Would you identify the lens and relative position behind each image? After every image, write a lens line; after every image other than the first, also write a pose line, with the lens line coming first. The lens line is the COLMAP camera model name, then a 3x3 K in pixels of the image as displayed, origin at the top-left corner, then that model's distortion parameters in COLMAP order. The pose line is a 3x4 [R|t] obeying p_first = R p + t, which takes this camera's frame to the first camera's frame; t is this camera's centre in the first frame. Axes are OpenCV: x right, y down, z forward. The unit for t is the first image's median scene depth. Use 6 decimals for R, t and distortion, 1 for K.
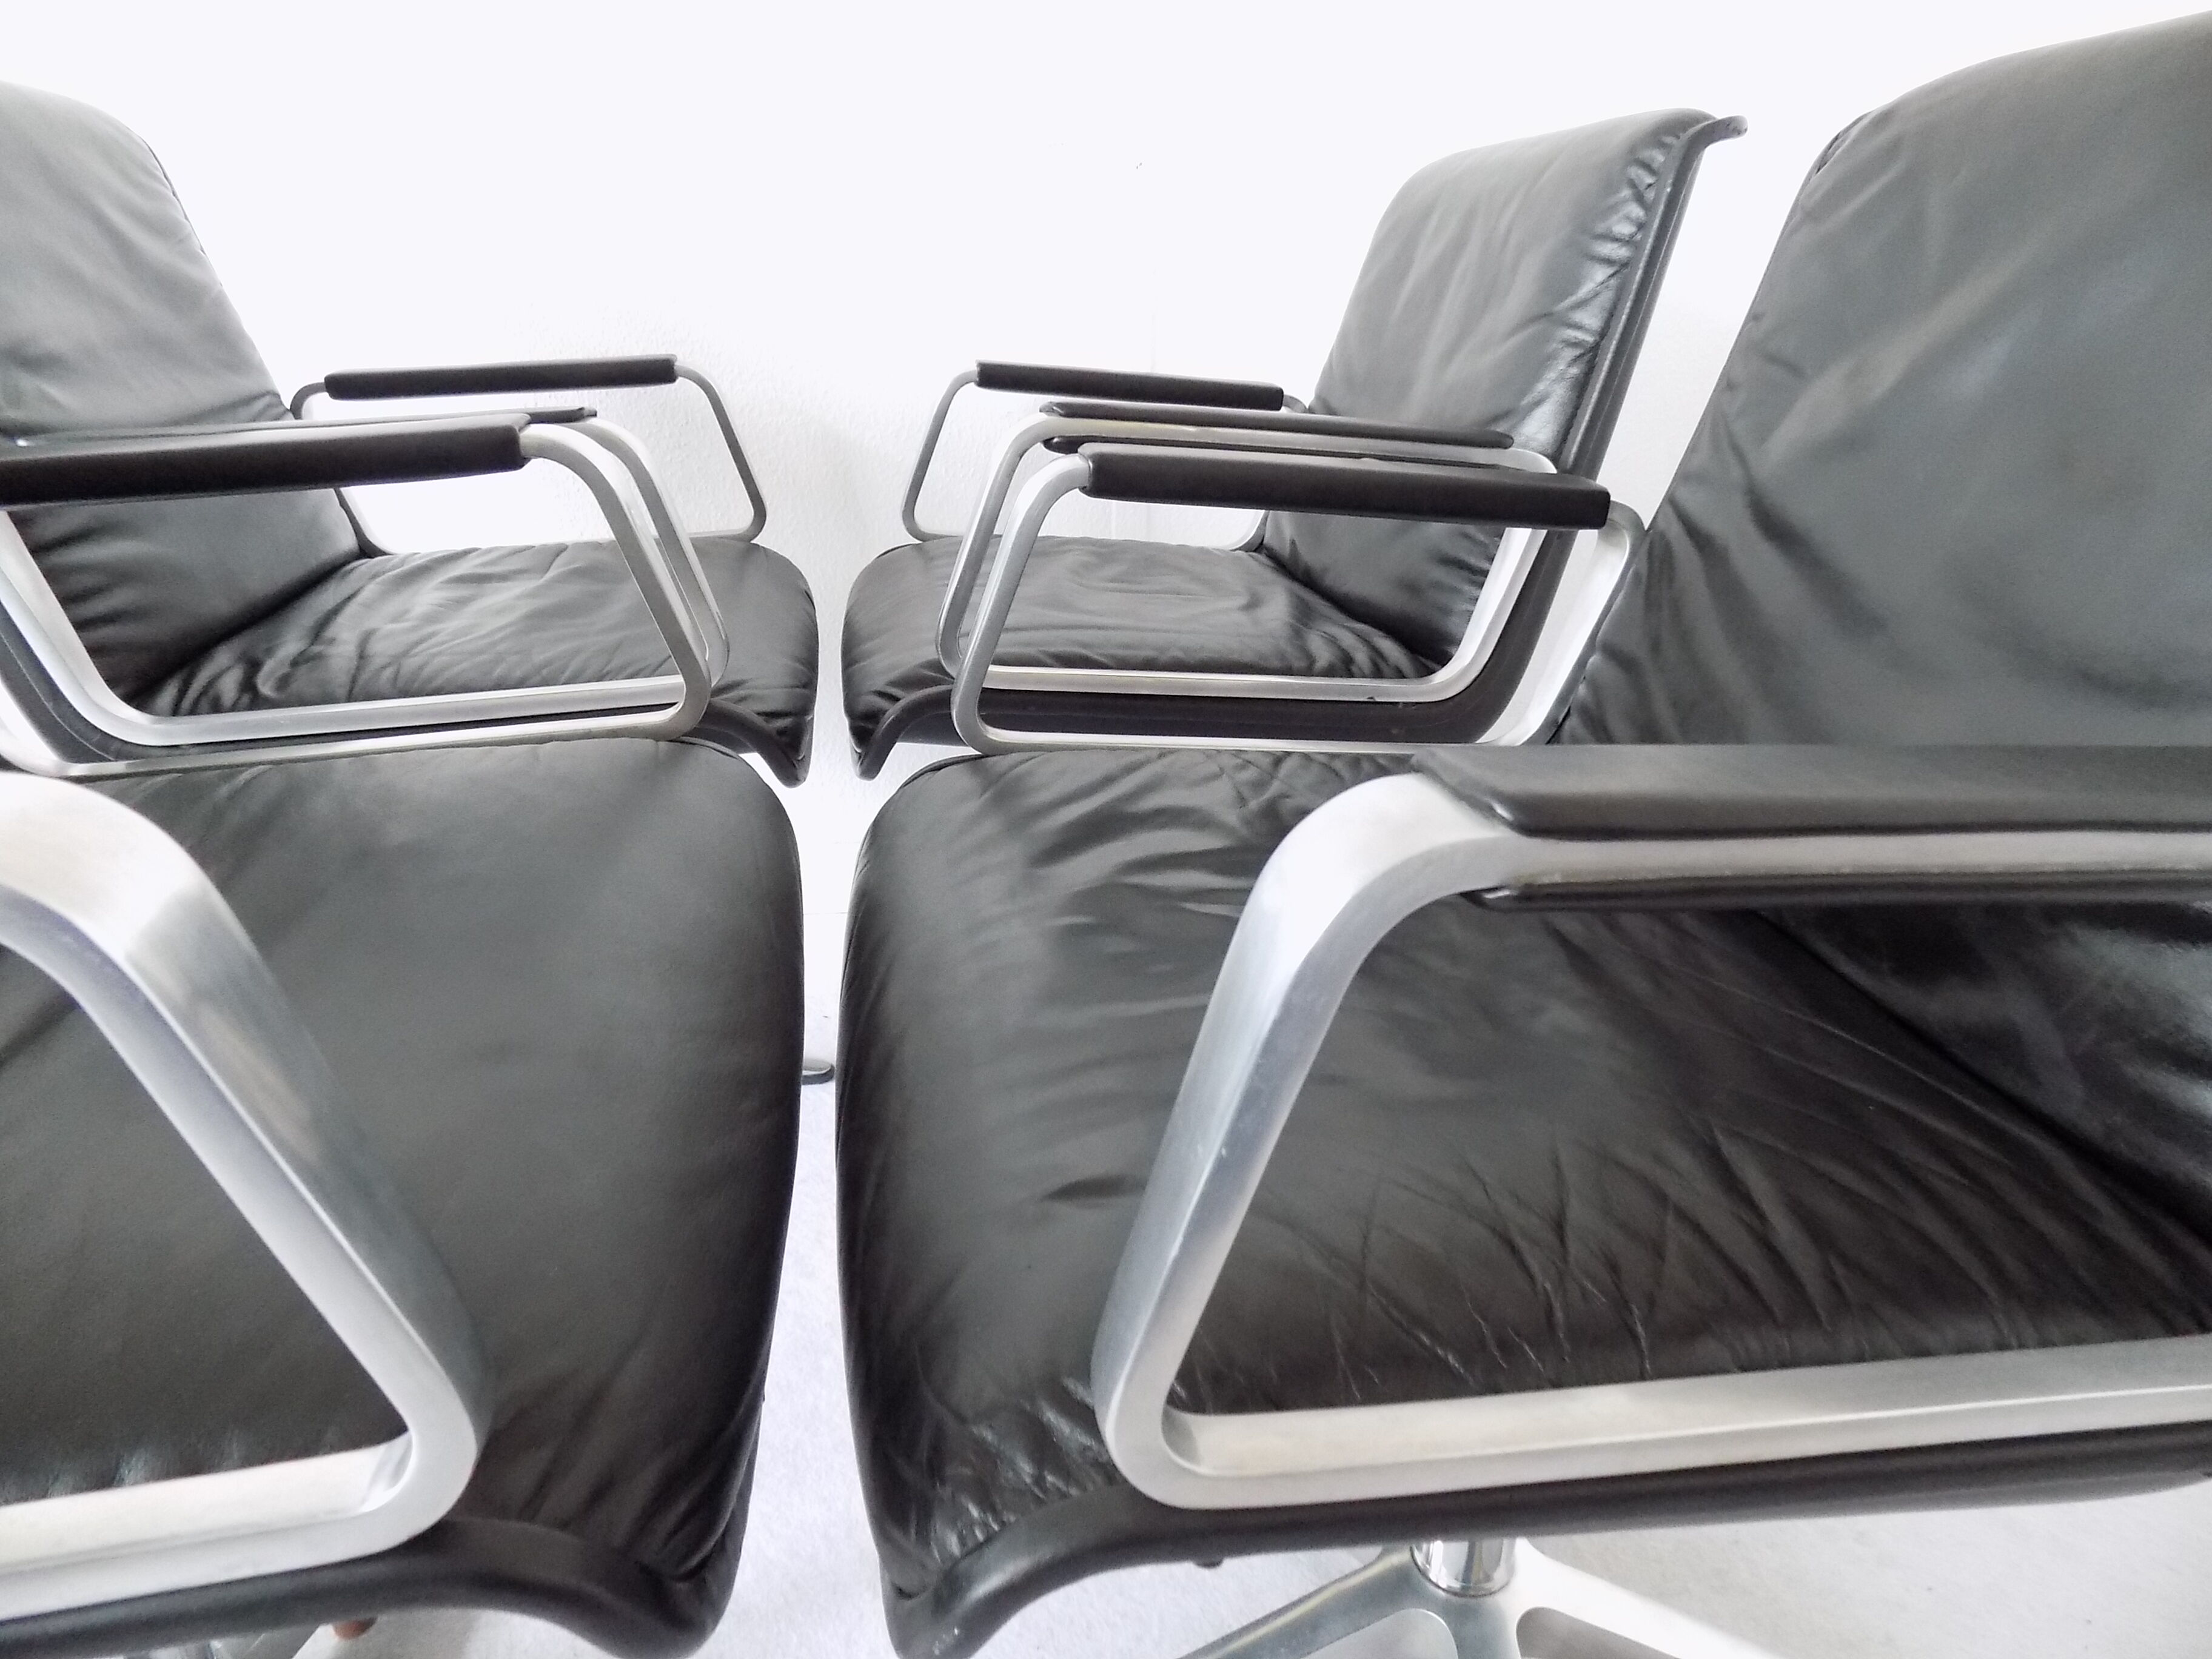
lens RADIAL K [[1531.0, 0, 1121.1], [0, 1531.0, 822.1], [0, 0, 1]] dist [-0.046554, 0.051271]
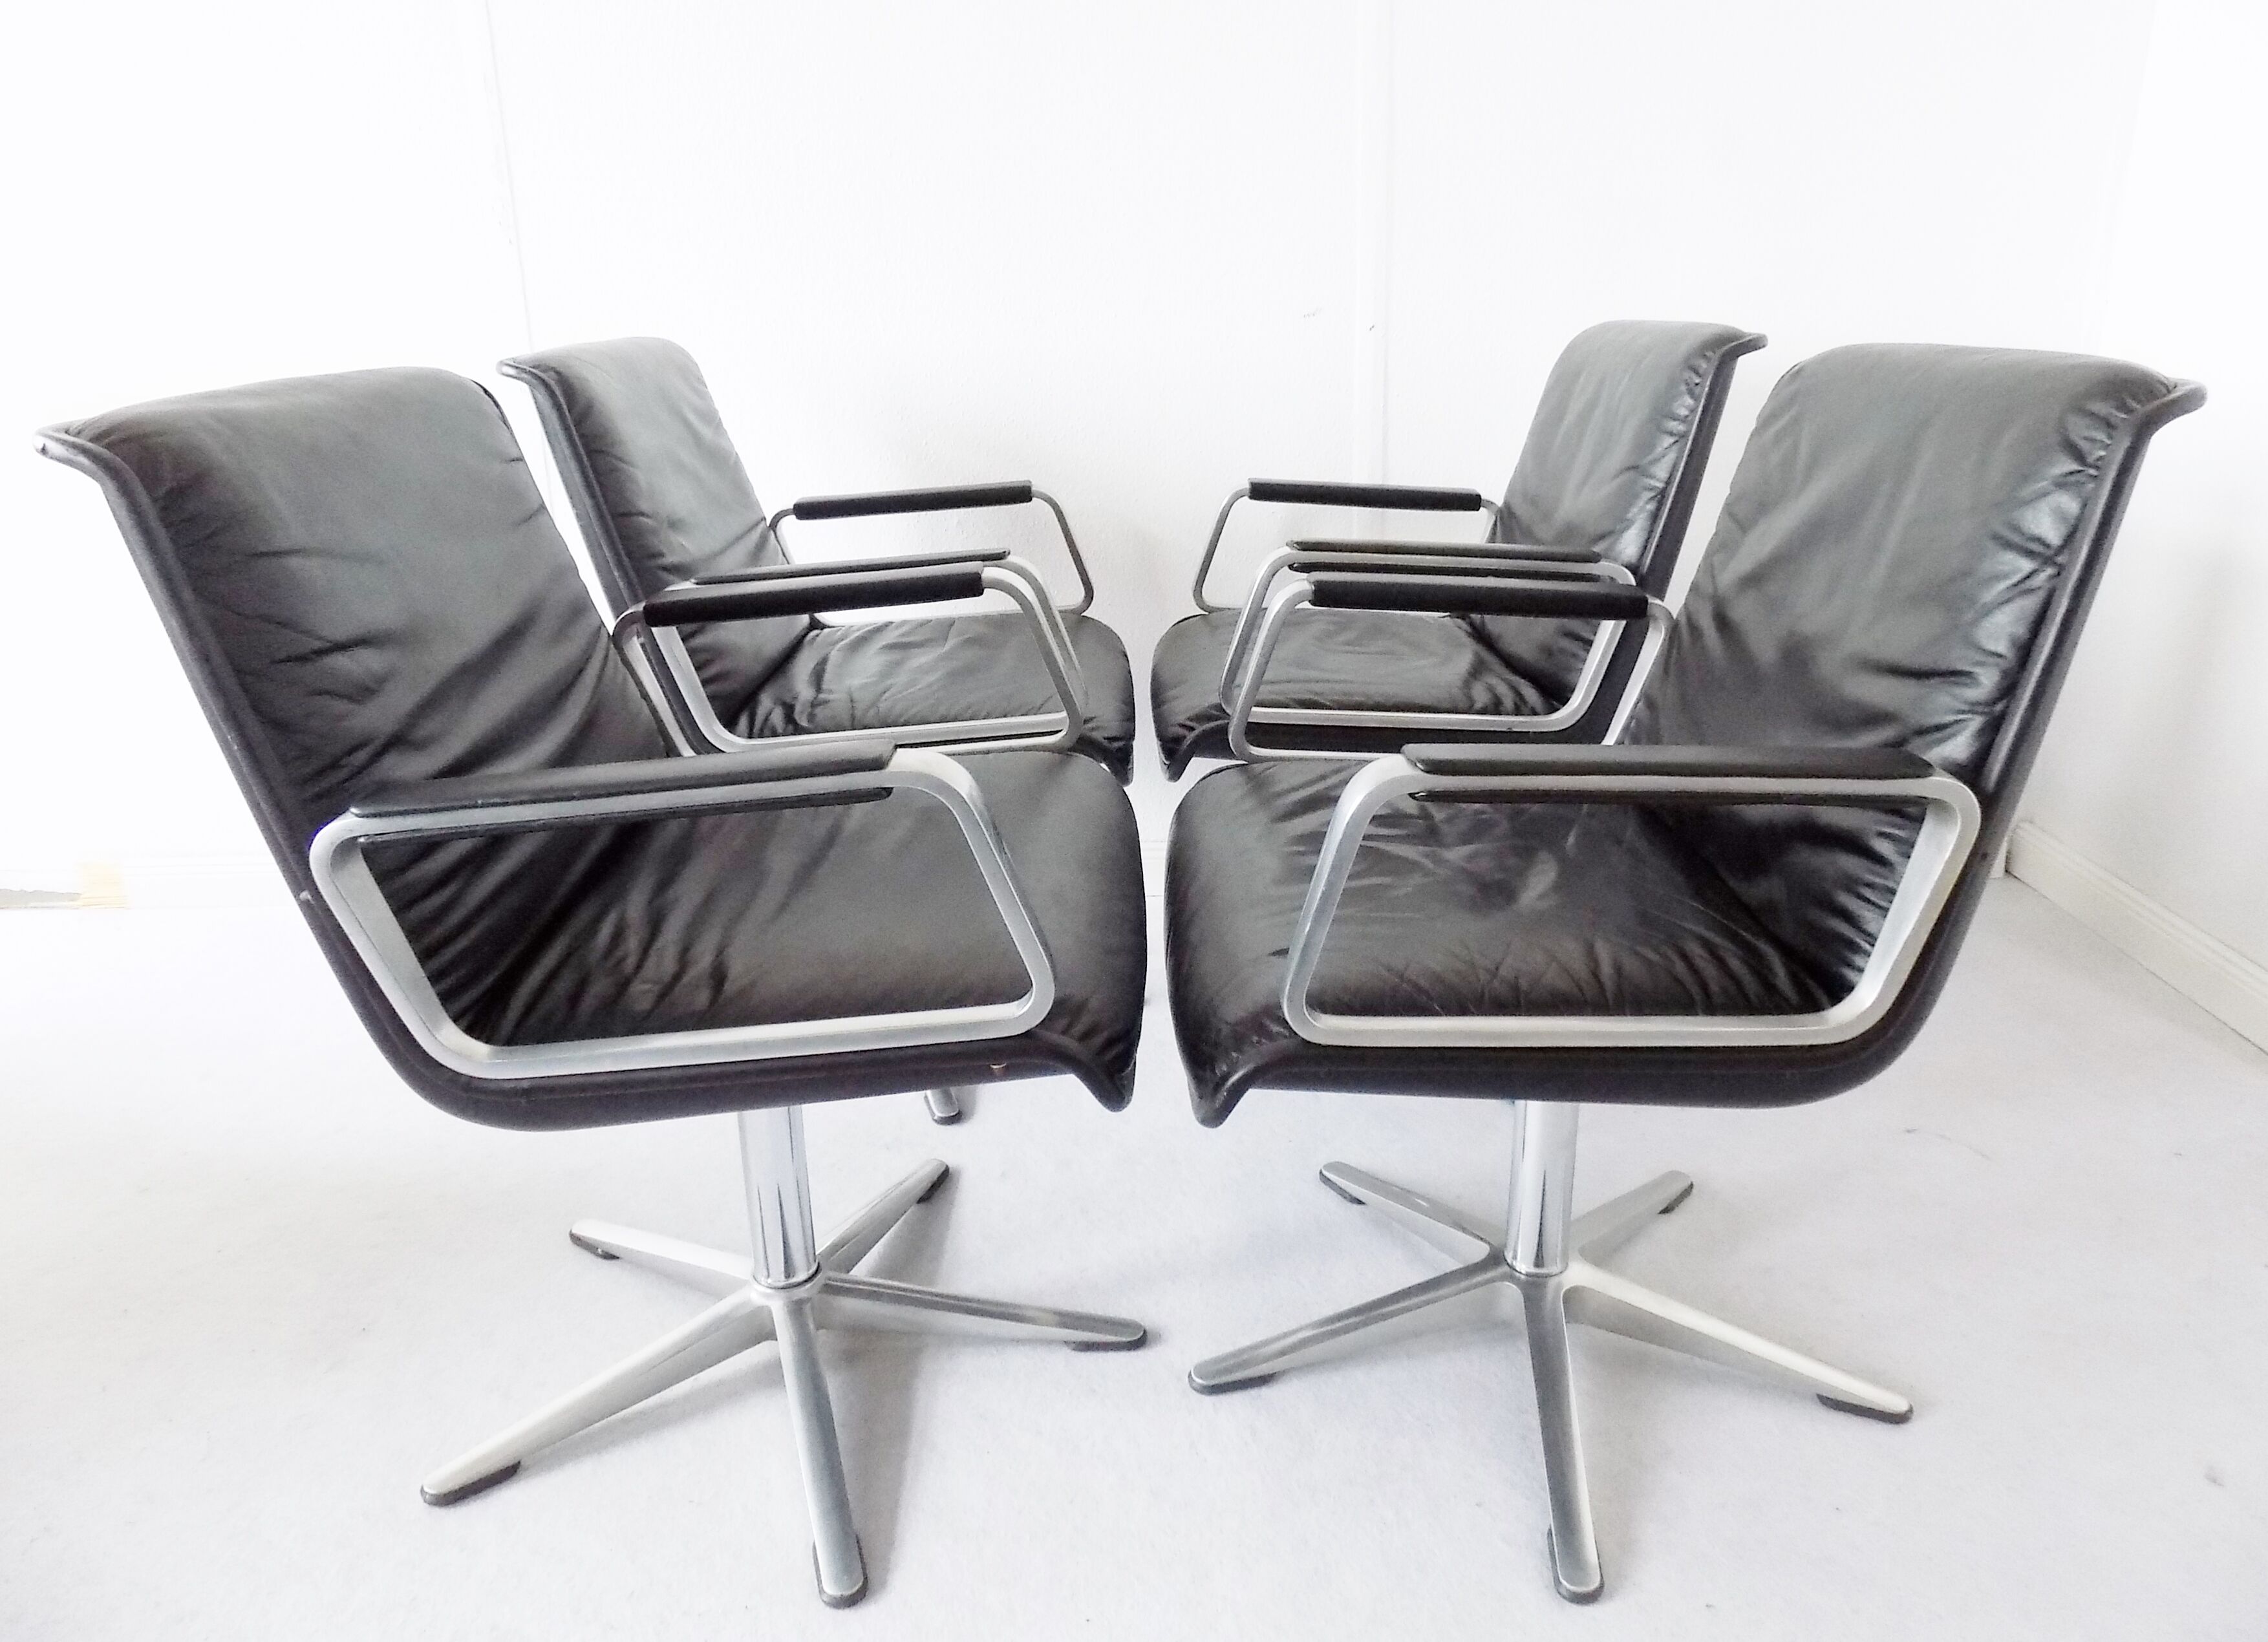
lens RADIAL K [[1624.6, 0, 1156.7], [0, 1624.6, 796.5], [0, 0, 1]] dist [-0.031373, 0.018389]
pose [[0.988124, 0.006183, -0.153532, 0.068753], [-0.012493, 0.999115, -0.040167, 0.053632], [0.153147, 0.041608, 0.987327, -0.617663]]
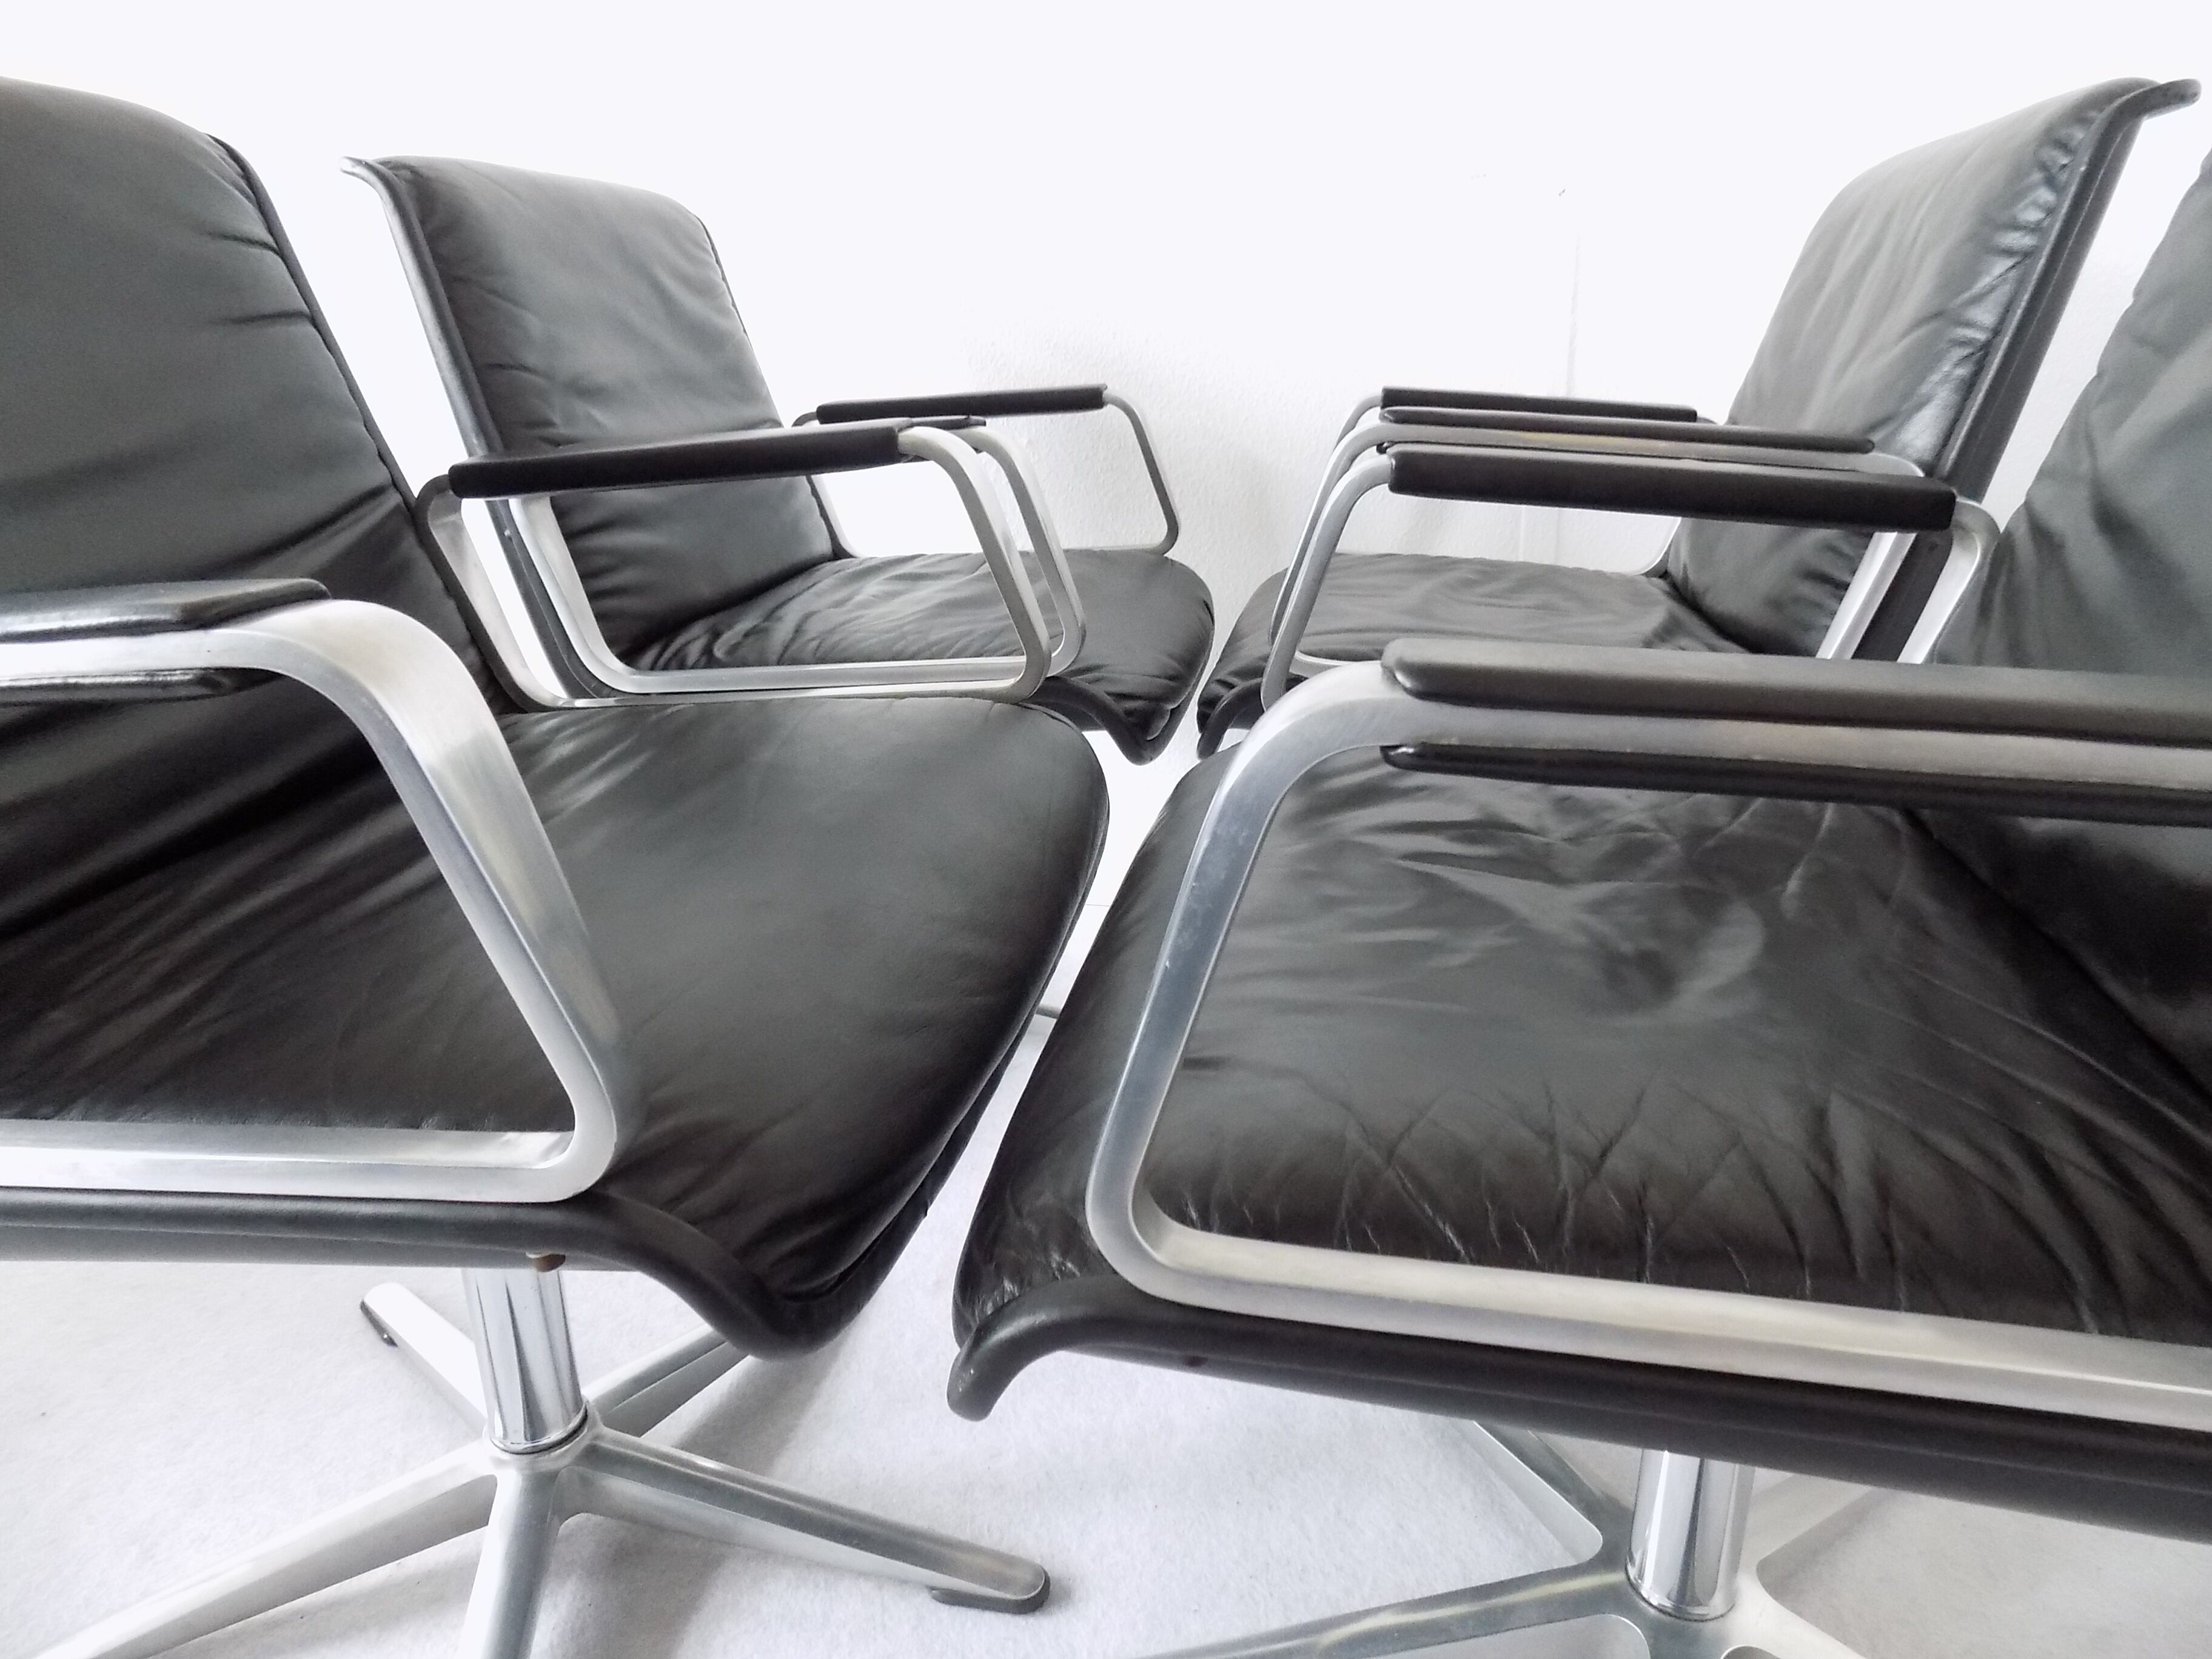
lens RADIAL K [[1531.0, 0, 1090.1], [0, 1531.0, 816.6], [0, 0, 1]] dist [-0.046554, 0.051271]
pose [[0.940396, 0.071890, -0.332396, 0.124231], [-0.083652, 0.996270, -0.021193, 0.041768], [0.329632, 0.047736, 0.942902, -0.044020]]
